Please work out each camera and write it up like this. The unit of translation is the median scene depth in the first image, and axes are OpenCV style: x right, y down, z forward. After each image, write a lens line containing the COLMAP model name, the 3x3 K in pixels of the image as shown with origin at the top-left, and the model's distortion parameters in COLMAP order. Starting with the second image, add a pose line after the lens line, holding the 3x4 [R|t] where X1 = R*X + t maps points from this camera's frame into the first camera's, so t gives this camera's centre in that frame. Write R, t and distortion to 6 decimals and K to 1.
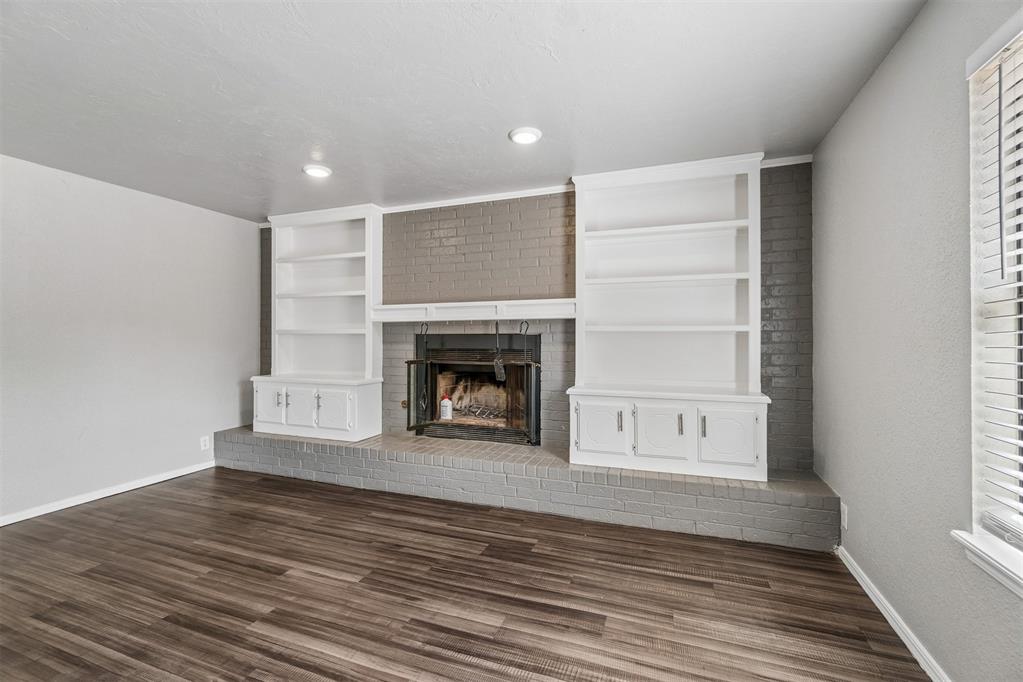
lens RADIAL K [[439.4, 0, 512.4], [0, 439.4, 335.9], [0, 0, 1]] dist [-0.006060, 0.002499]
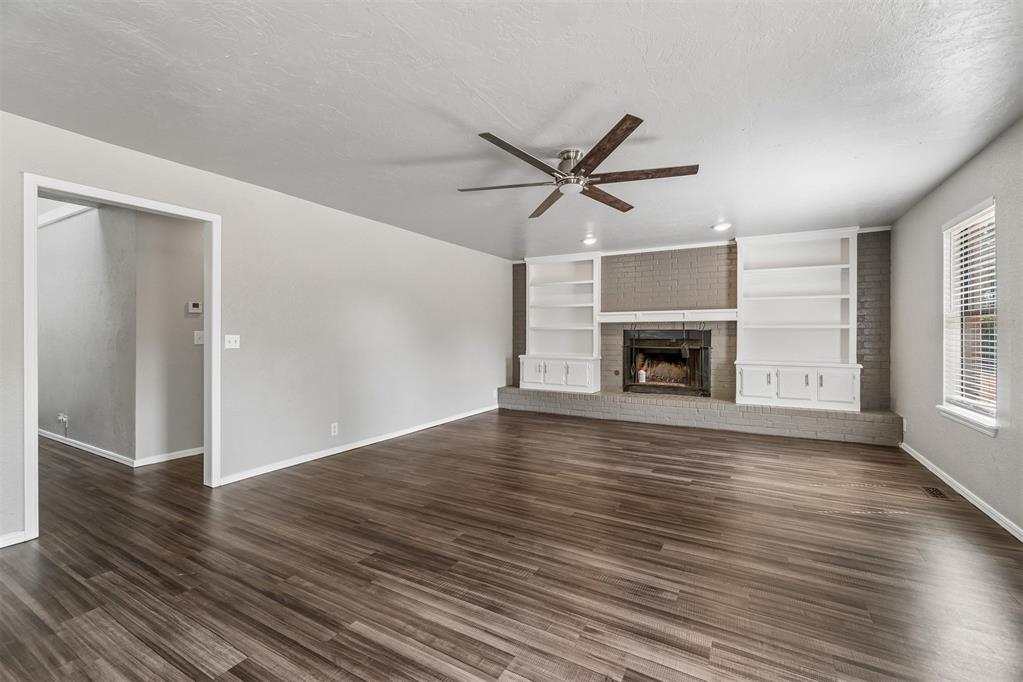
lens RADIAL K [[439.4, 0, 512.9], [0, 439.4, 334.3], [0, 0, 1]] dist [-0.006060, 0.002499]
pose [[0.987533, 0.003748, -0.157369, -0.464429], [-0.003174, 0.999987, 0.003904, 0.009226], [0.157381, -0.003356, 0.987532, -0.852233]]
